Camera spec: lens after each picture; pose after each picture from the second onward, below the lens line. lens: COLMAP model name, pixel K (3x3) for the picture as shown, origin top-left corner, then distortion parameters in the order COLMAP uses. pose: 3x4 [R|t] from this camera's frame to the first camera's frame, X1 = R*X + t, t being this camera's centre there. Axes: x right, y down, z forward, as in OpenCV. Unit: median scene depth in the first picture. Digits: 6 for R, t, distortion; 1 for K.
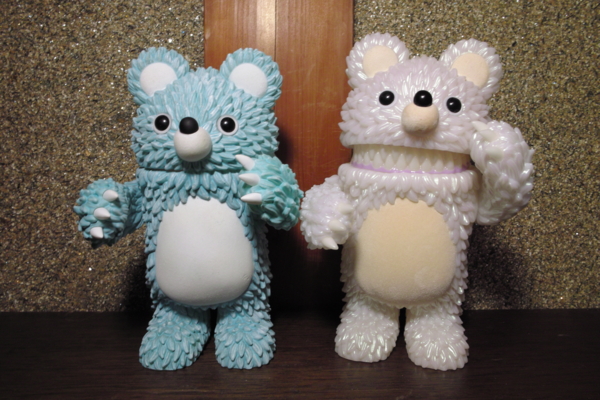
lens RADIAL K [[513.8, 0, 300.0], [0, 513.8, 200.0], [0, 0, 1]] dist [-0.005037, 0.001608]
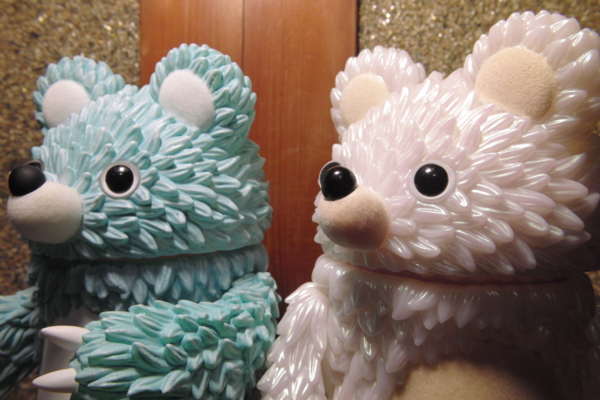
lens RADIAL K [[513.8, 0, 300.0], [0, 513.8, 200.0], [0, 0, 1]] dist [-0.005037, 0.001608]
pose [[0.999764, 0.012764, 0.017562, 0.018773], [-0.010531, 0.992495, -0.121833, -0.039002], [-0.018986, 0.121619, 0.992395, 0.355205]]
